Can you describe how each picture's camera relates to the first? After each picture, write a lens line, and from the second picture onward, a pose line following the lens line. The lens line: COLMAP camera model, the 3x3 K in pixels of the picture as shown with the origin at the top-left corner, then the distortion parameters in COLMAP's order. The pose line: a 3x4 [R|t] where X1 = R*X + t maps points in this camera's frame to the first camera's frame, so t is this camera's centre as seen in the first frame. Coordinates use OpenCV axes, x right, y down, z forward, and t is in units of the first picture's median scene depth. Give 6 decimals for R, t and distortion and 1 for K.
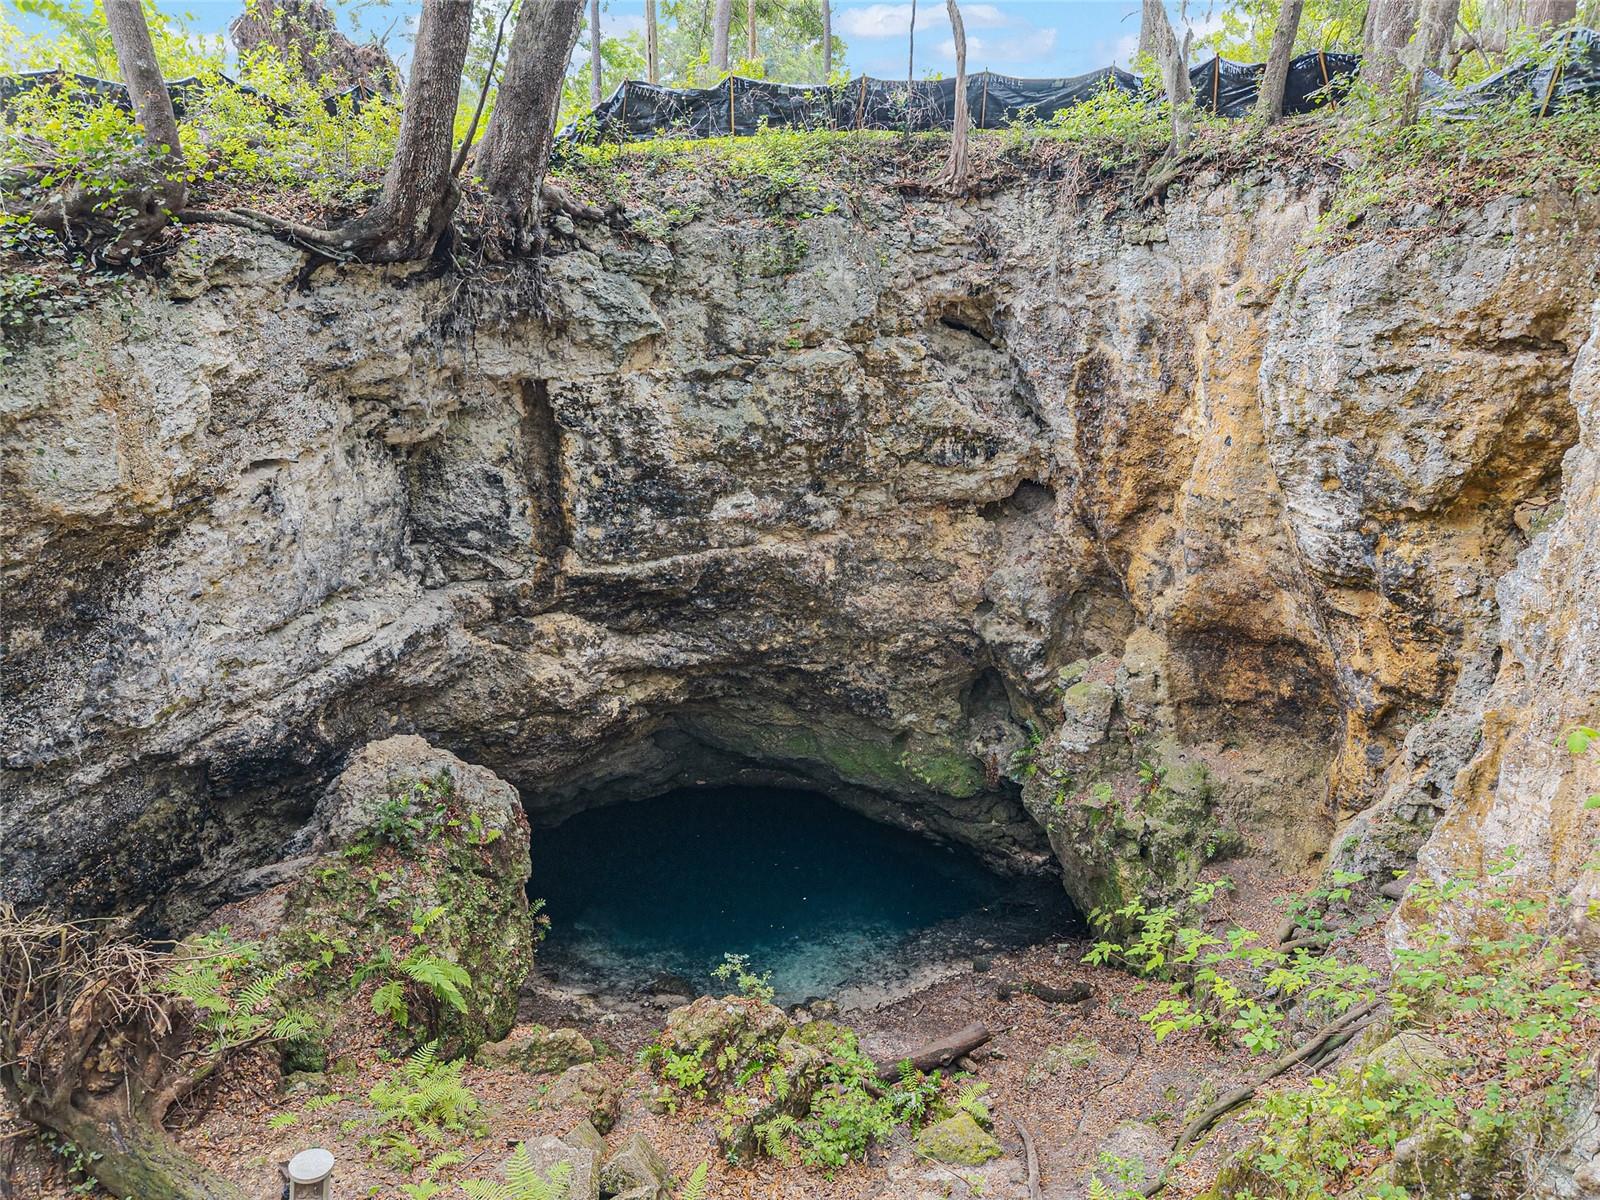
lens RADIAL K [[1070.4, 0, 803.7], [0, 1070.4, 602.7], [0, 0, 1]] dist [0.021169, -0.021677]
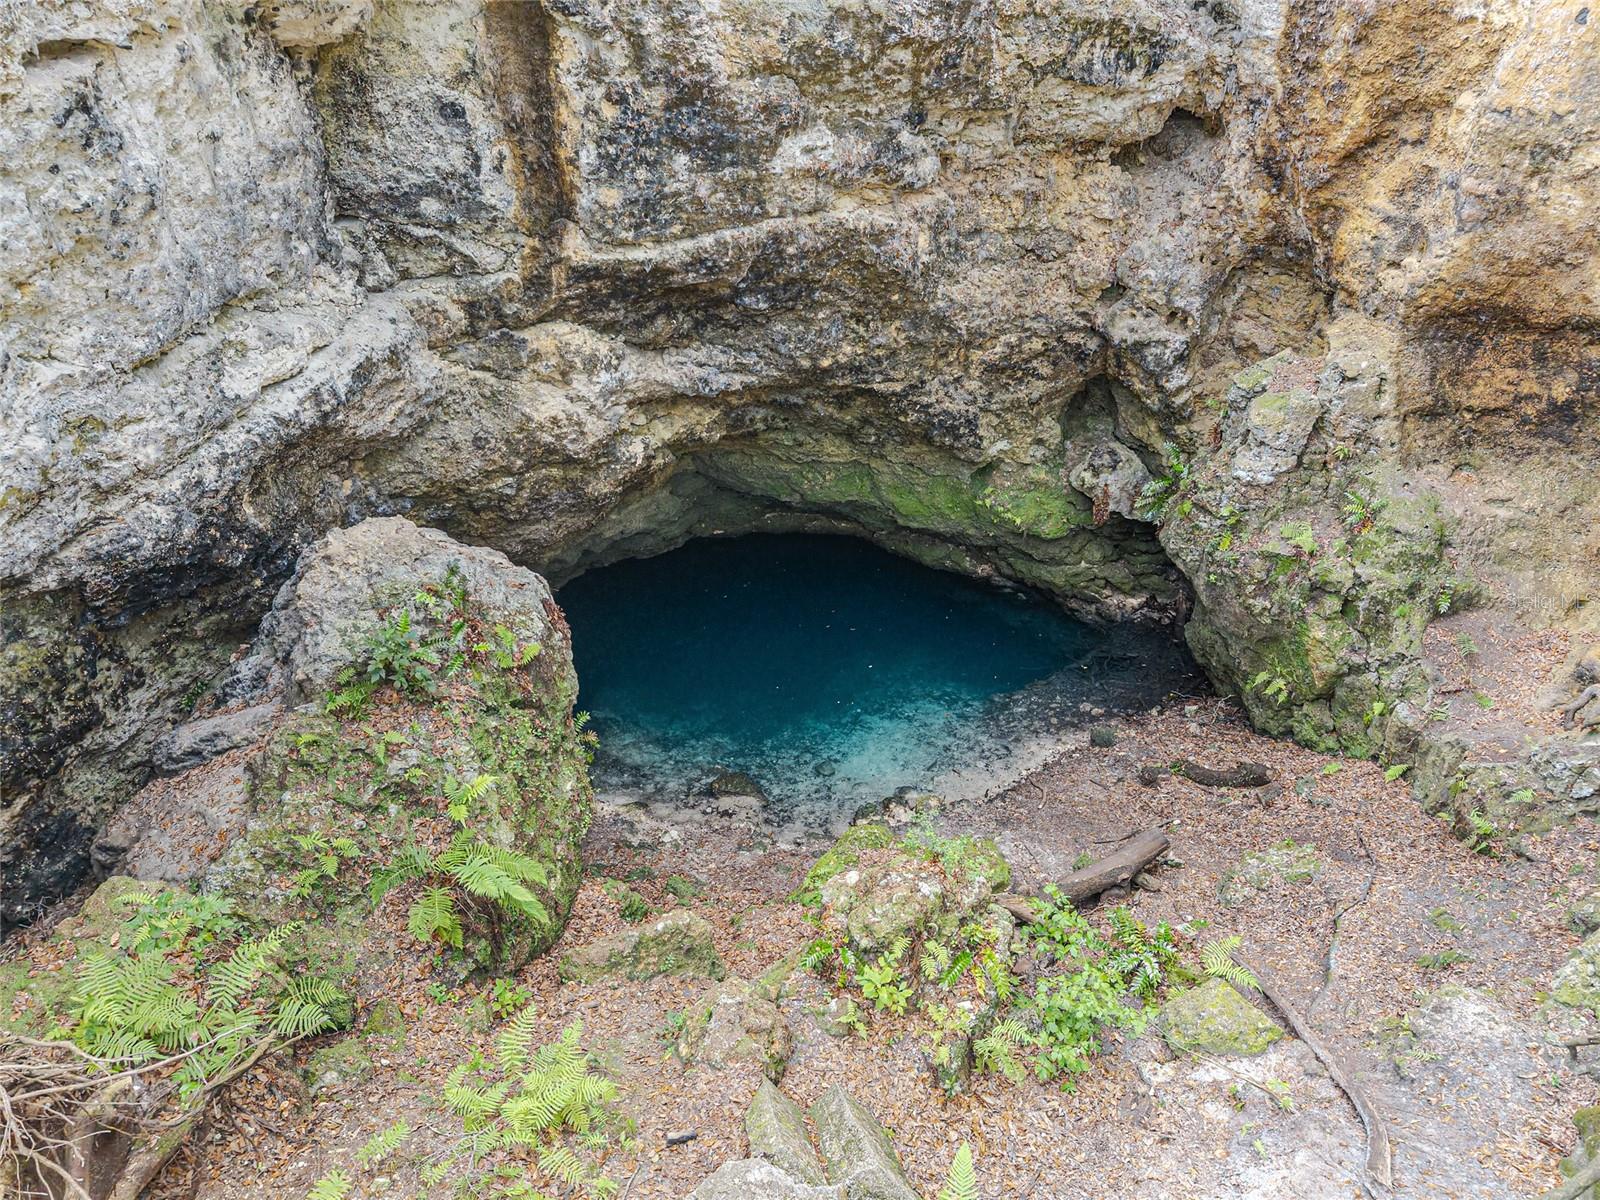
lens RADIAL K [[1070.4, 0, 802.1], [0, 1070.4, 605.4], [0, 0, 1]] dist [0.021169, -0.021677]
pose [[0.995858, -0.055330, 0.072143, -0.140081], [0.033831, 0.962032, 0.270831, 0.003190], [-0.084389, -0.267268, 0.959920, 0.278644]]
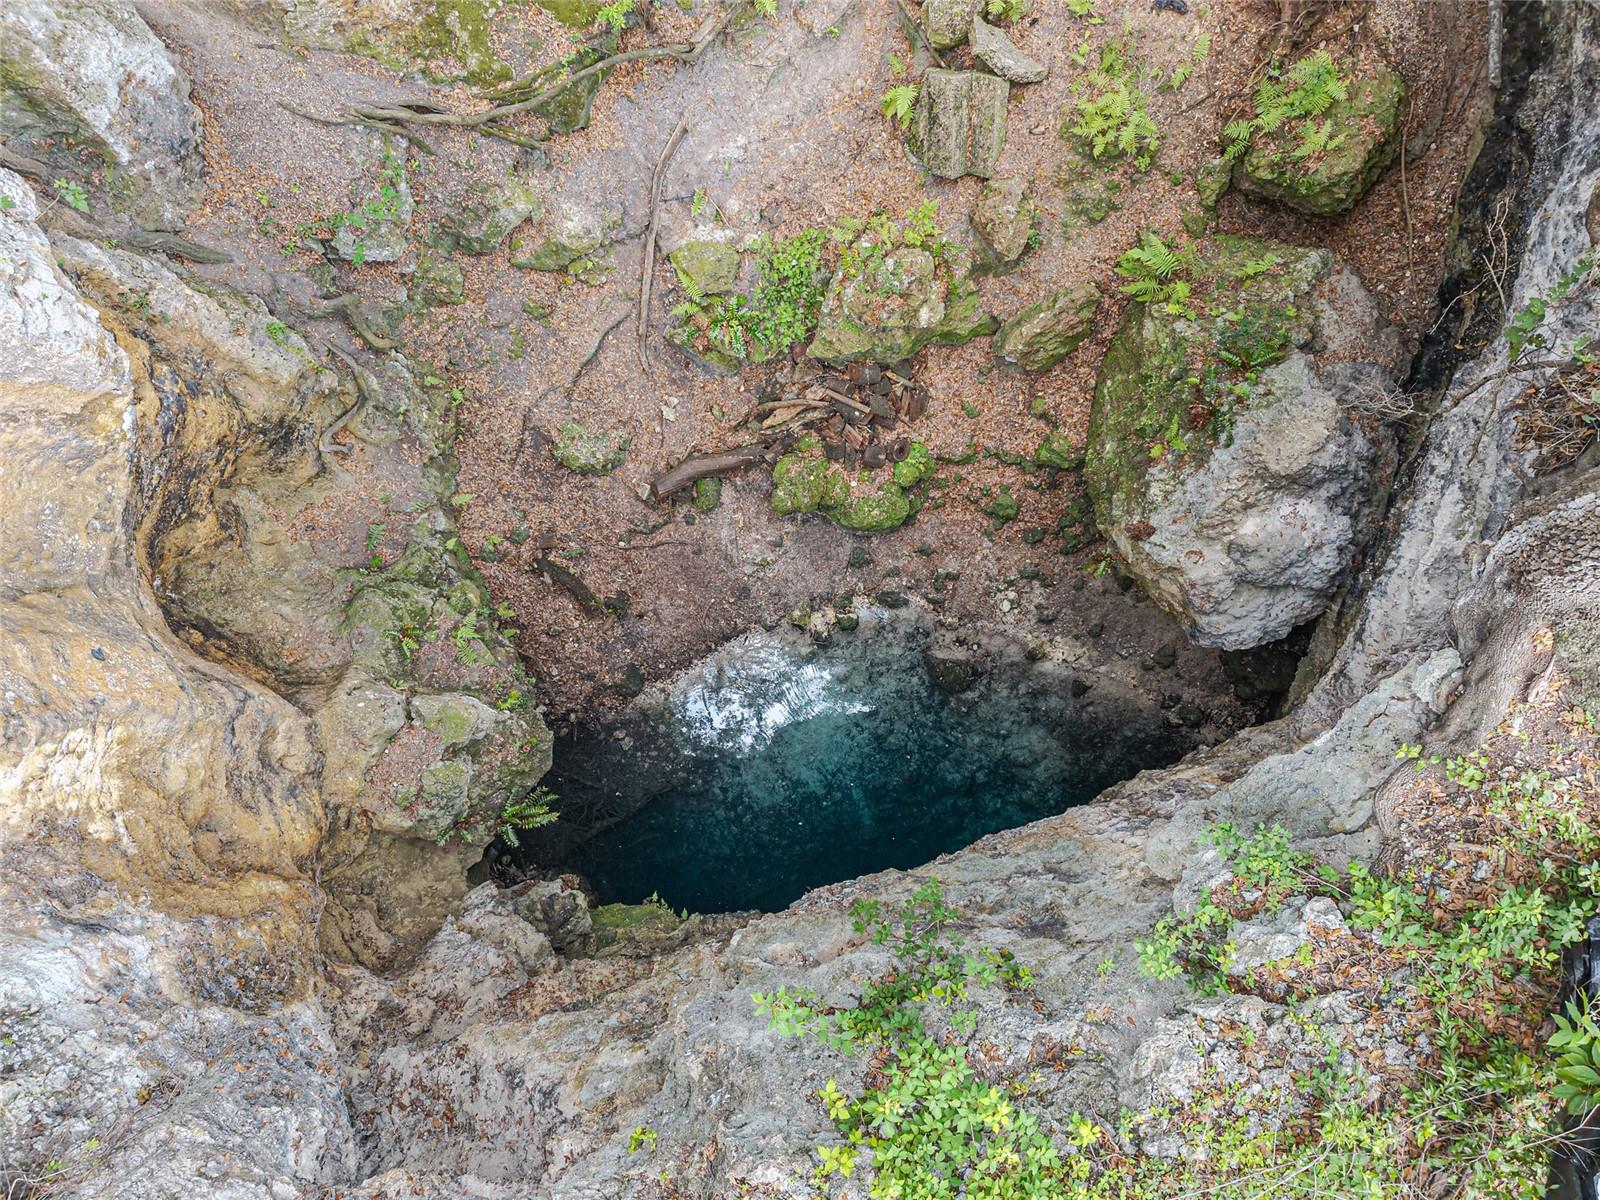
lens RADIAL K [[1070.4, 0, 804.6], [0, 1070.4, 609.5], [0, 0, 1]] dist [0.021169, -0.021677]
pose [[-0.999962, -0.007578, -0.004285, 0.019780], [-0.001597, -0.324169, 0.945998, -0.625308], [-0.008558, 0.945969, 0.324144, 0.720135]]
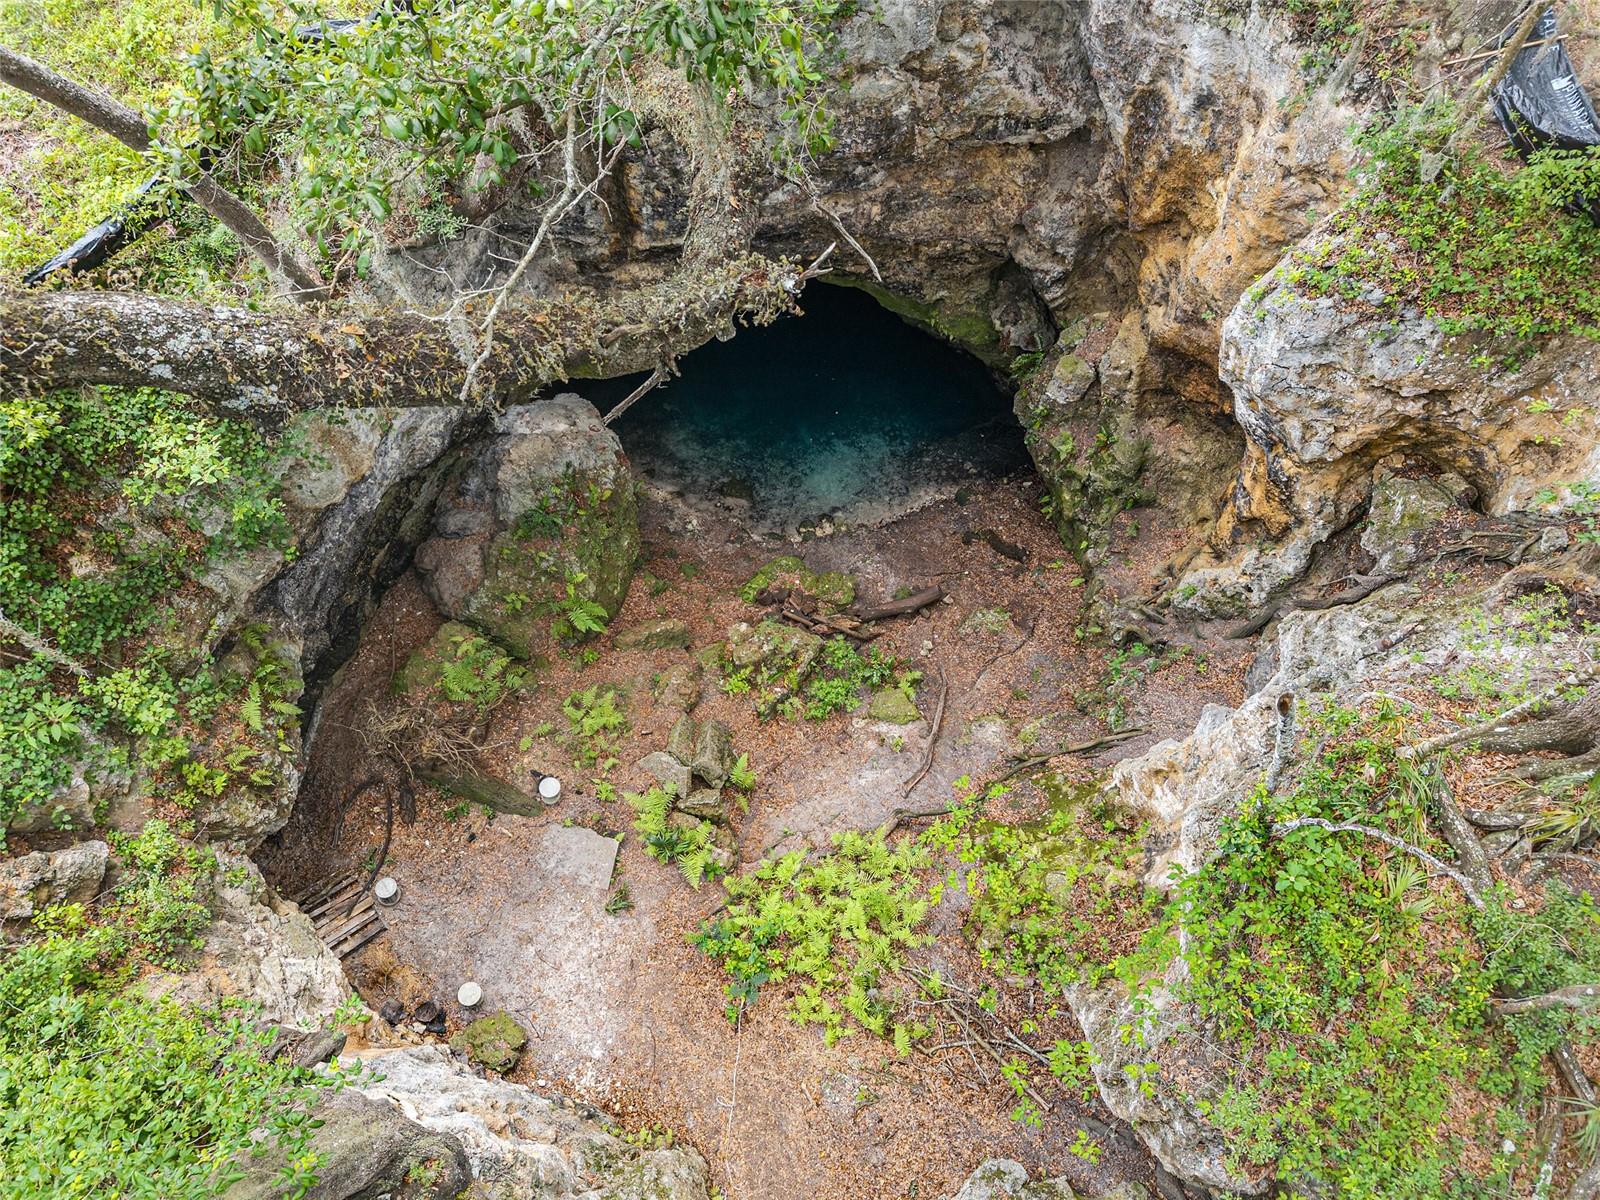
lens RADIAL K [[1070.4, 0, 804.0], [0, 1070.4, 605.2], [0, 0, 1]] dist [0.021169, -0.021677]
pose [[0.995045, 0.092373, -0.036784, 0.033219], [-0.035156, 0.672926, 0.738874, -0.646132], [0.093005, -0.733920, 0.672839, -0.034398]]
